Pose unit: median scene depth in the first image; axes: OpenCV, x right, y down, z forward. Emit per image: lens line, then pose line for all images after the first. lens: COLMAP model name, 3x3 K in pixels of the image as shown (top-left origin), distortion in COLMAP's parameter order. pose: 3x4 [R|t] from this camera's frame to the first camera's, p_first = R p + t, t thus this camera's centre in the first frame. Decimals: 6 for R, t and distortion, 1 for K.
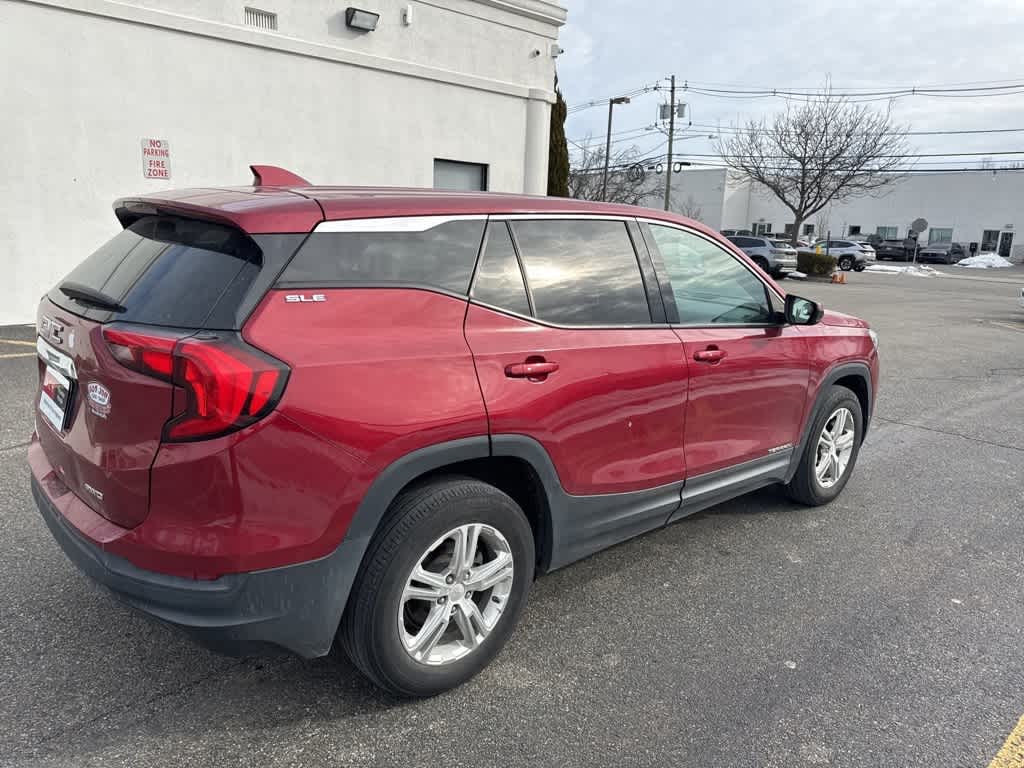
lens RADIAL K [[722.9, 0, 519.6], [0, 722.9, 389.4], [0, 0, 1]] dist [0.024912, -0.024894]
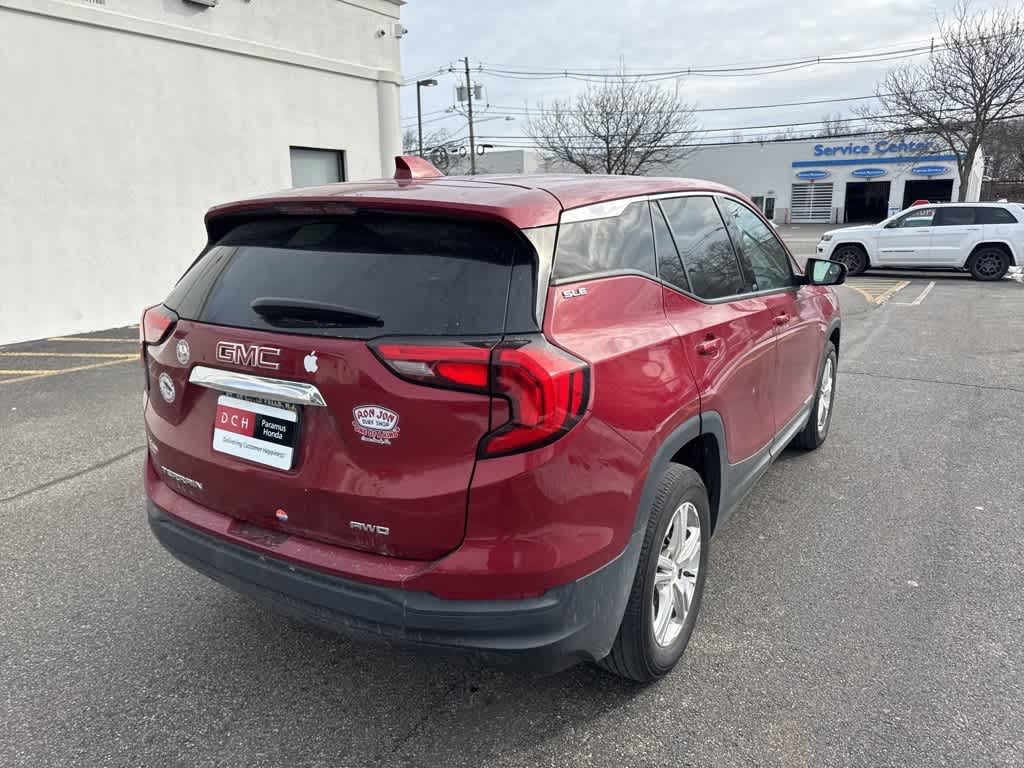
lens RADIAL K [[722.6, 0, 507.4], [0, 722.6, 397.0], [0, 0, 1]] dist [0.063697, -0.090178]
pose [[0.958129, -0.121523, 0.259272, -0.164280], [0.114260, 0.992522, 0.042960, -0.010108], [-0.262554, -0.011537, 0.964848, 0.024092]]
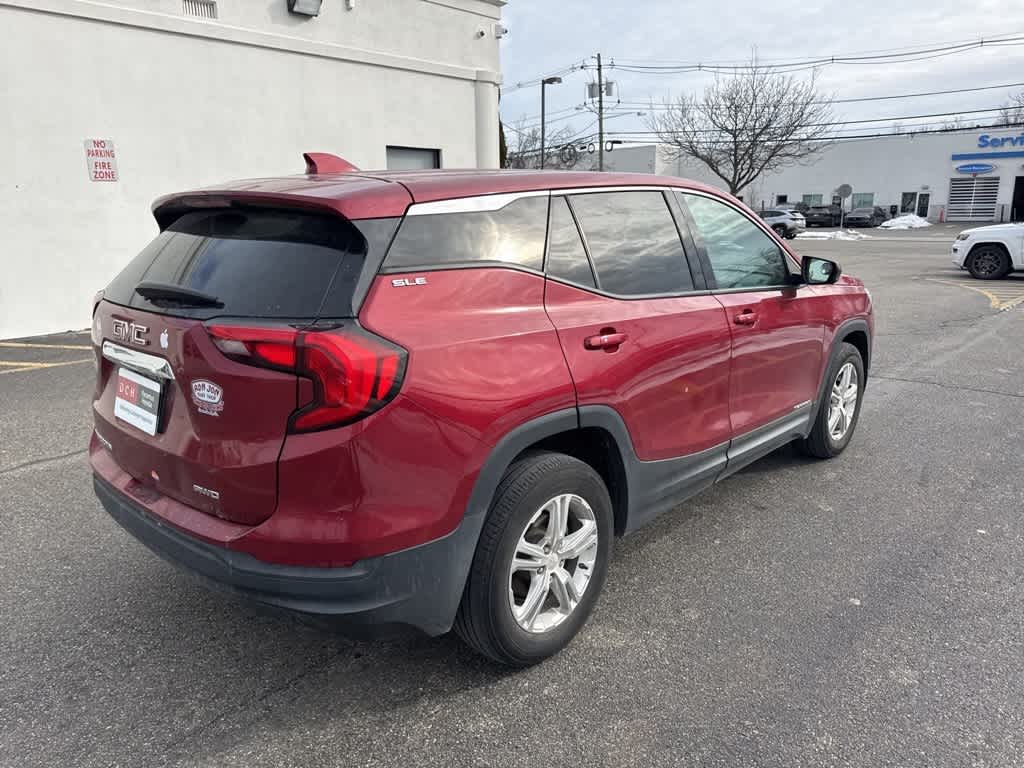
lens RADIAL K [[724.0, 0, 517.9], [0, 724.0, 398.9], [0, 0, 1]] dist [0.025769, -0.022850]
pose [[0.993544, -0.076817, 0.083481, -0.061471], [0.074327, 0.996703, 0.032536, 0.003710], [-0.085705, -0.026121, 0.995978, -0.004342]]
